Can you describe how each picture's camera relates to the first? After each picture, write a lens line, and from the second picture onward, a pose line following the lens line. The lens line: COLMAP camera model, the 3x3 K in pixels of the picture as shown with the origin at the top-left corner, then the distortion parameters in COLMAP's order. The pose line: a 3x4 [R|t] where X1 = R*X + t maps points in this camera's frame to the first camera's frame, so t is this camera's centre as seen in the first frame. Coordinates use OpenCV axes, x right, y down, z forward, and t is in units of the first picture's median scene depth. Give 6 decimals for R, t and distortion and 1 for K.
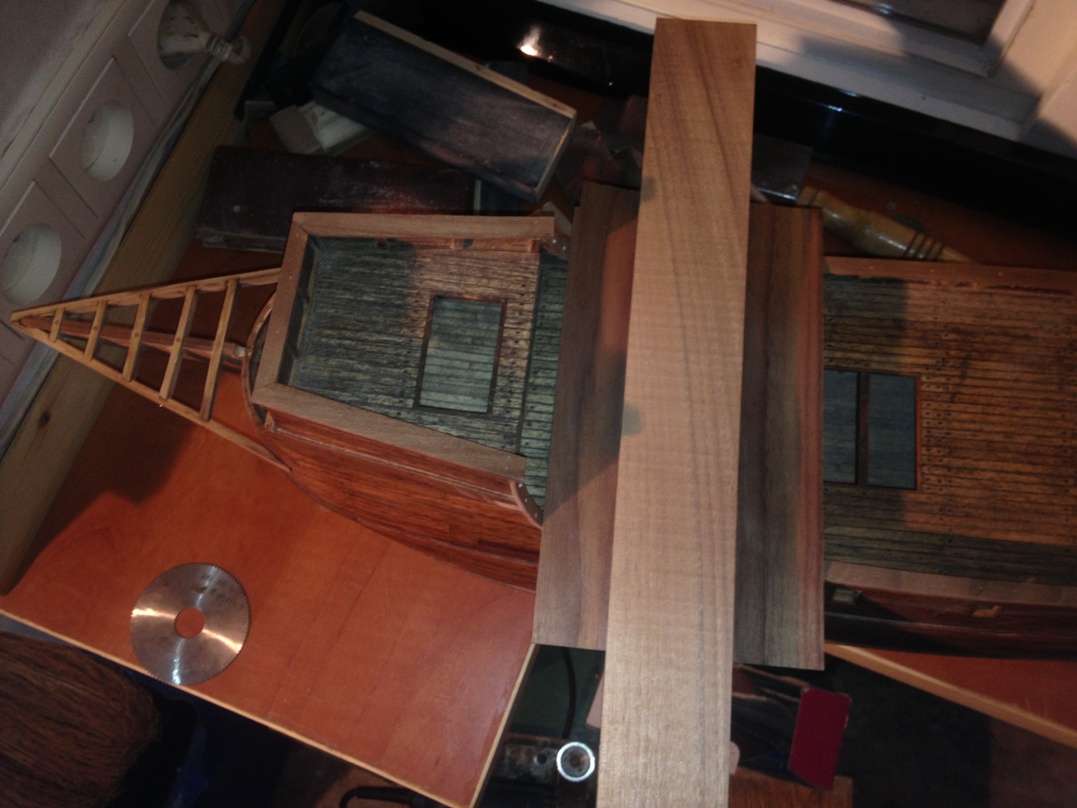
lens RADIAL K [[1033.8, 0, 538.5], [0, 1033.8, 404.0], [0, 0, 1]] dist [0.136503, -0.341575]
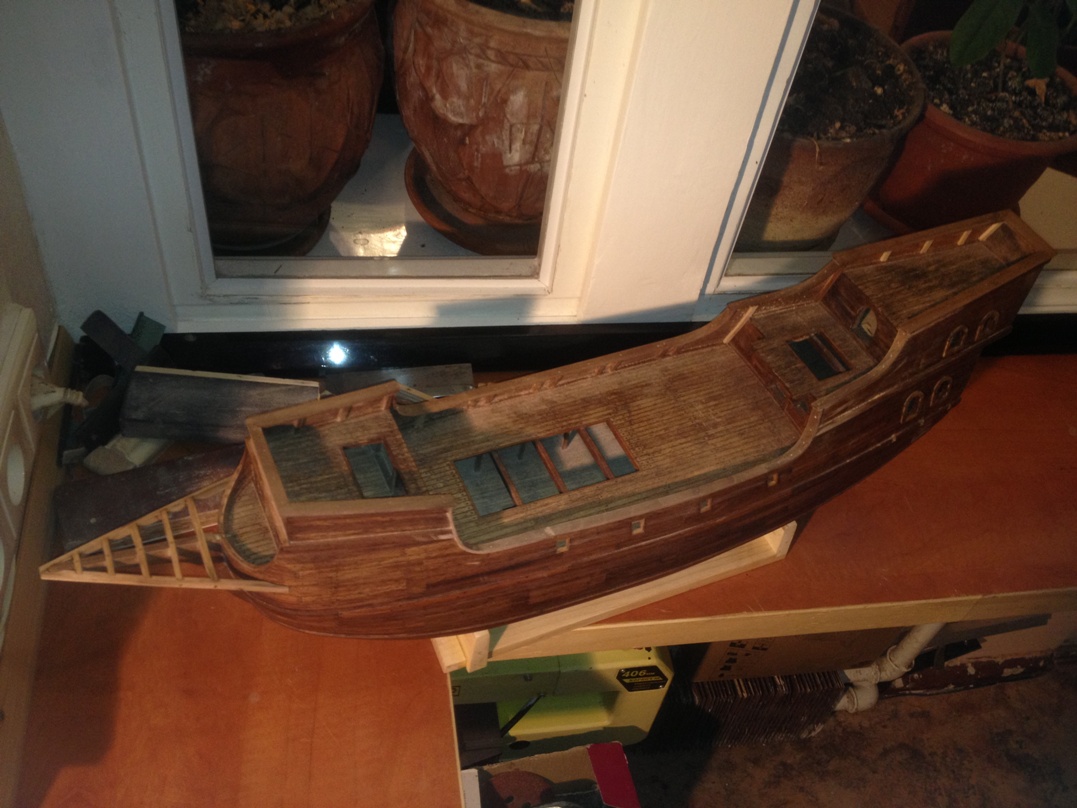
lens RADIAL K [[1033.8, 0, 538.5], [0, 1033.8, 404.0], [0, 0, 1]] dist [0.136503, -0.341575]
pose [[0.840823, -0.273843, 0.466933, -0.530371], [0.431537, 0.859857, -0.272804, 0.370235], [-0.326791, 0.430879, 0.841161, -0.417006]]
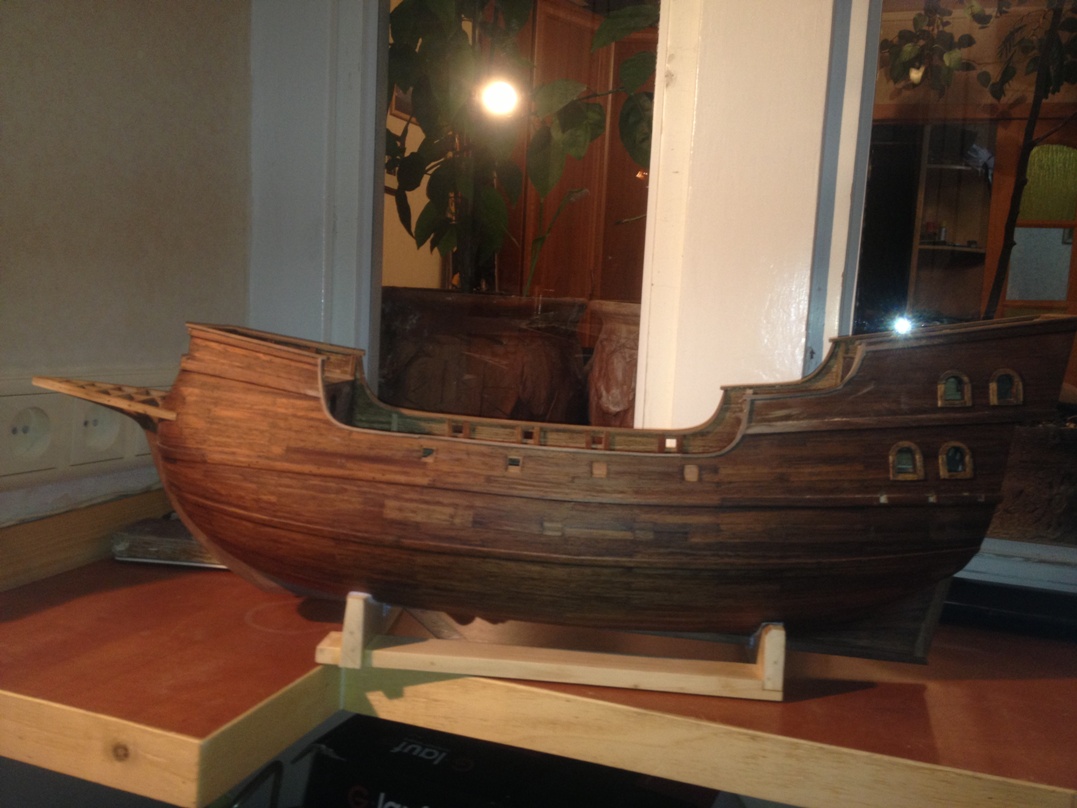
lens RADIAL K [[1033.8, 0, 538.5], [0, 1033.8, 404.0], [0, 0, 1]] dist [0.136503, -0.341575]
pose [[0.992935, 0.111330, 0.041067, 0.235740], [-0.006365, 0.395553, -0.918421, 1.474073], [-0.118492, 0.911670, 0.393467, 0.267403]]
